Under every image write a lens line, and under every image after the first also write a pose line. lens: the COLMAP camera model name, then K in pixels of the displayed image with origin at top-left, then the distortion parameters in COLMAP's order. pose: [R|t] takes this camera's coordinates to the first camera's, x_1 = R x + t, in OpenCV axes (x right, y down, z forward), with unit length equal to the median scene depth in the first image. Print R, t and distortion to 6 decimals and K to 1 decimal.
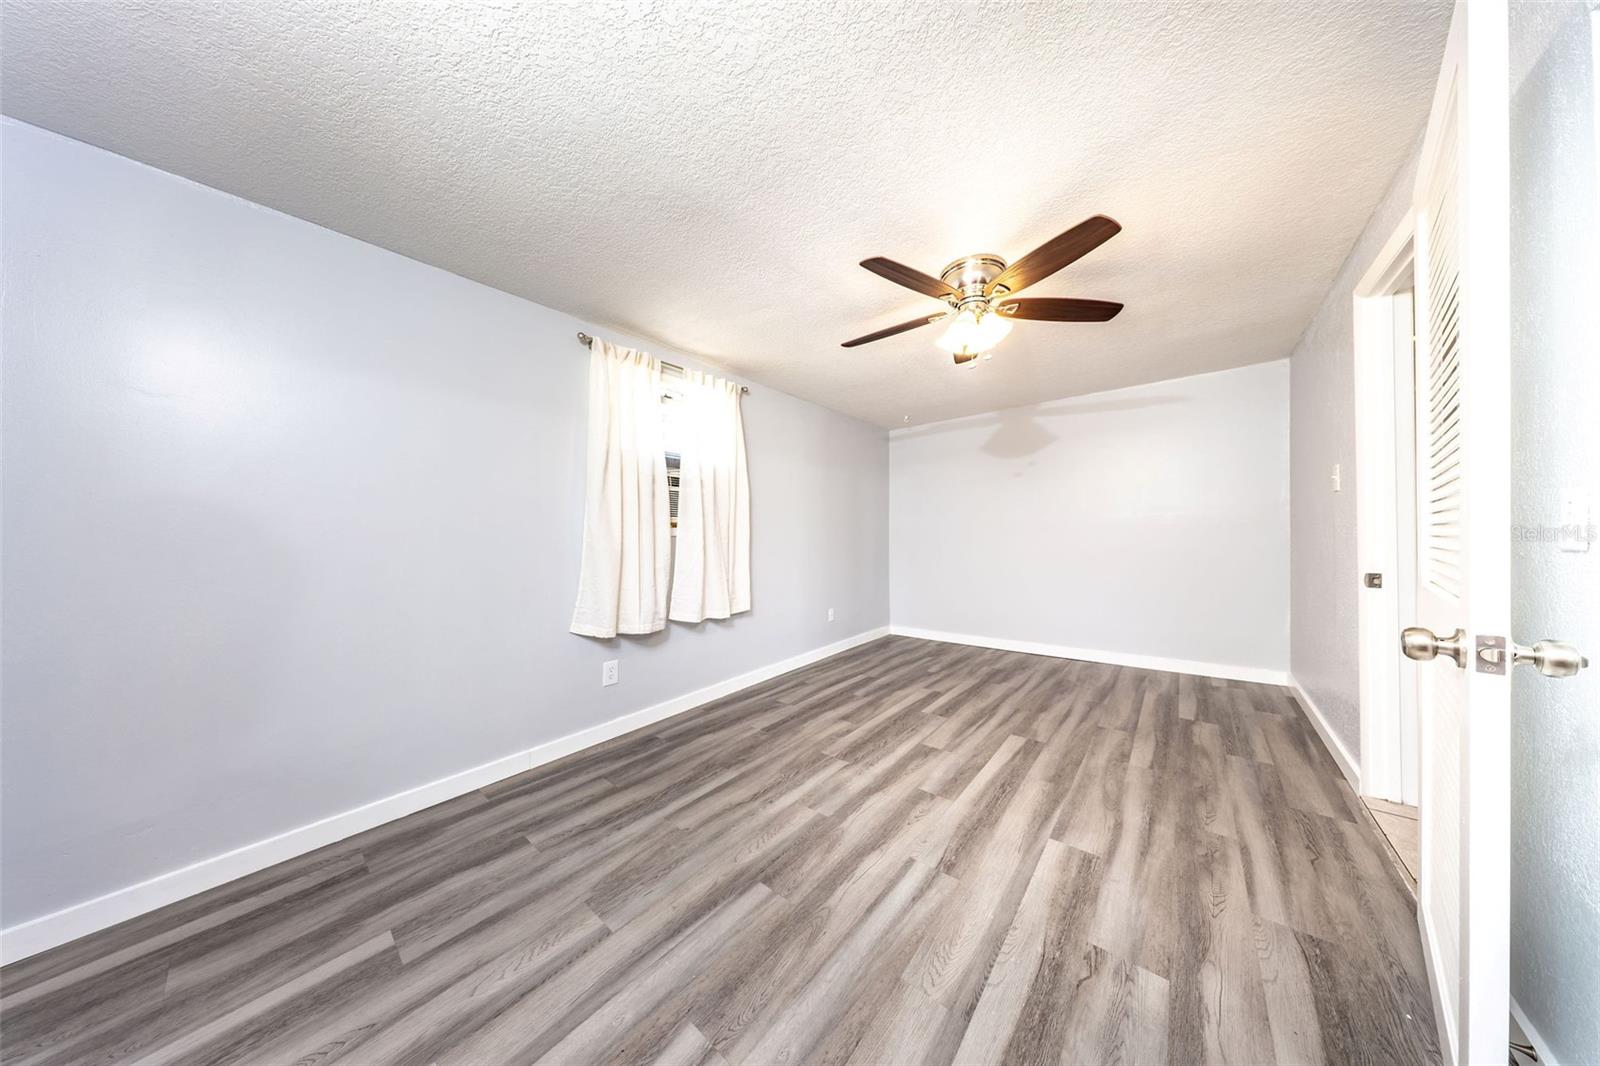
lens RADIAL K [[461.7, 0, 804.4], [0, 461.7, 533.0], [0, 0, 1]] dist [-0.000084, -0.000115]
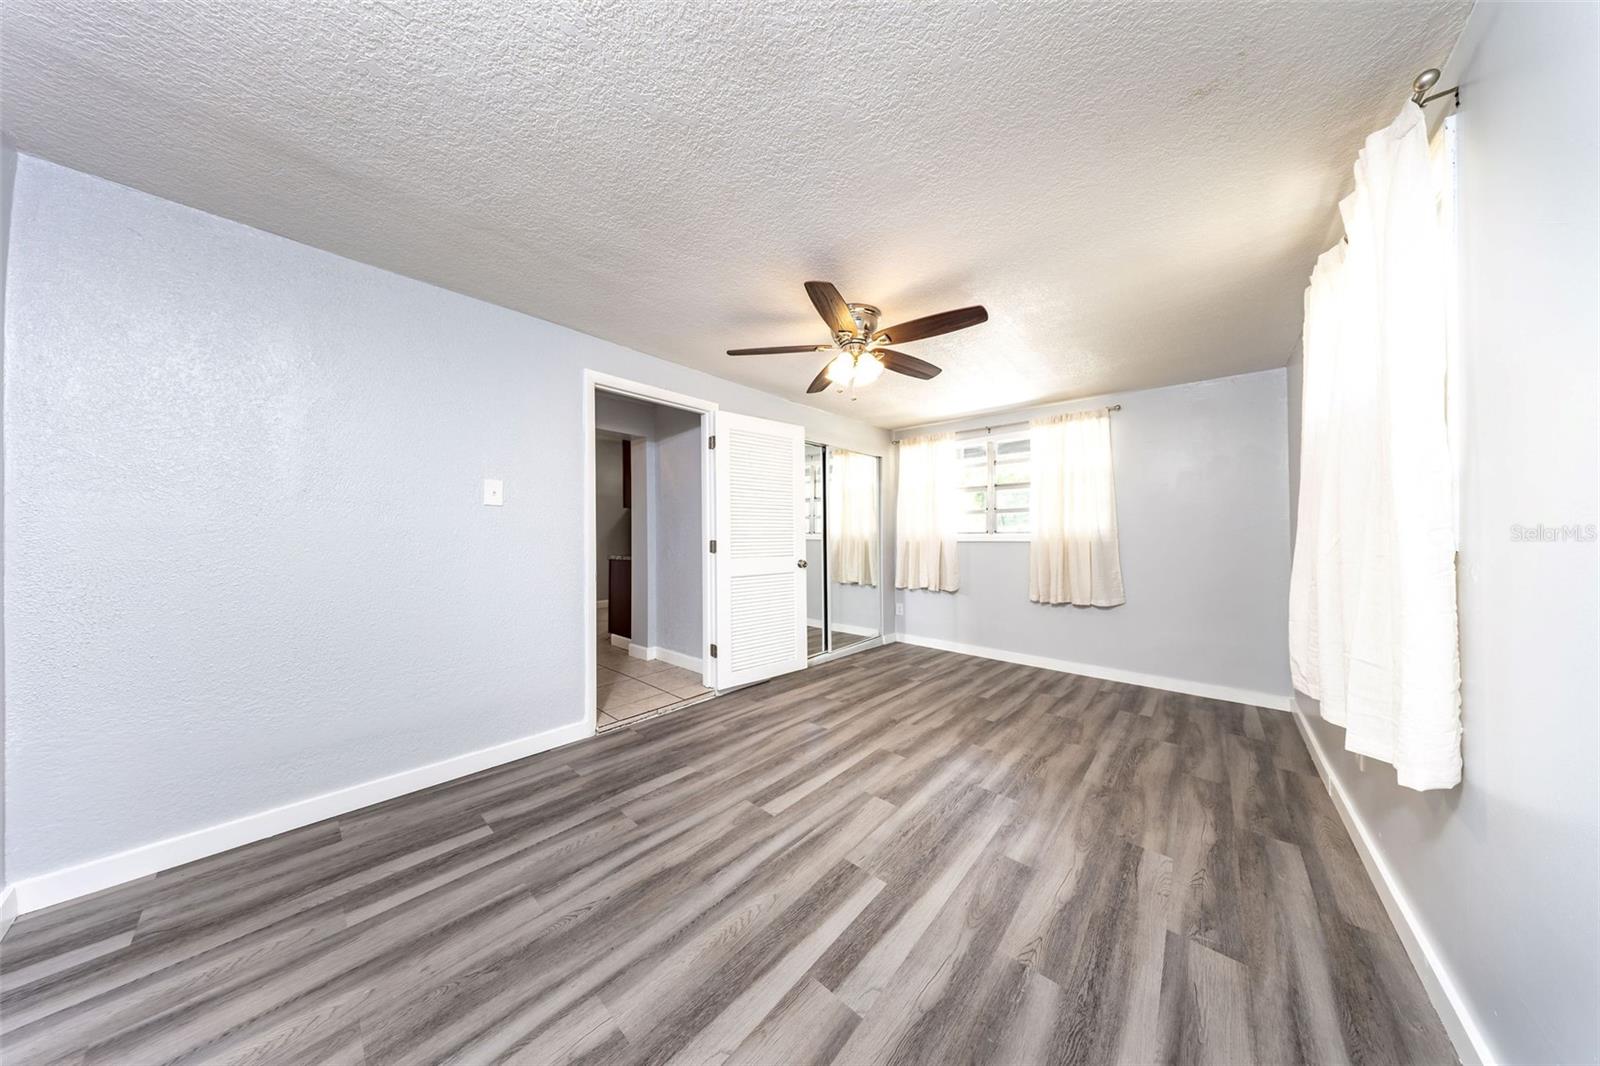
lens RADIAL K [[461.7, 0, 804.4], [0, 461.7, 533.0], [0, 0, 1]] dist [-0.000084, -0.000115]
pose [[-0.999605, 0.010283, 0.026137, 0.419754], [0.010188, 0.999941, -0.003742, -0.018652], [-0.026174, -0.003475, -0.999651, 1.952695]]
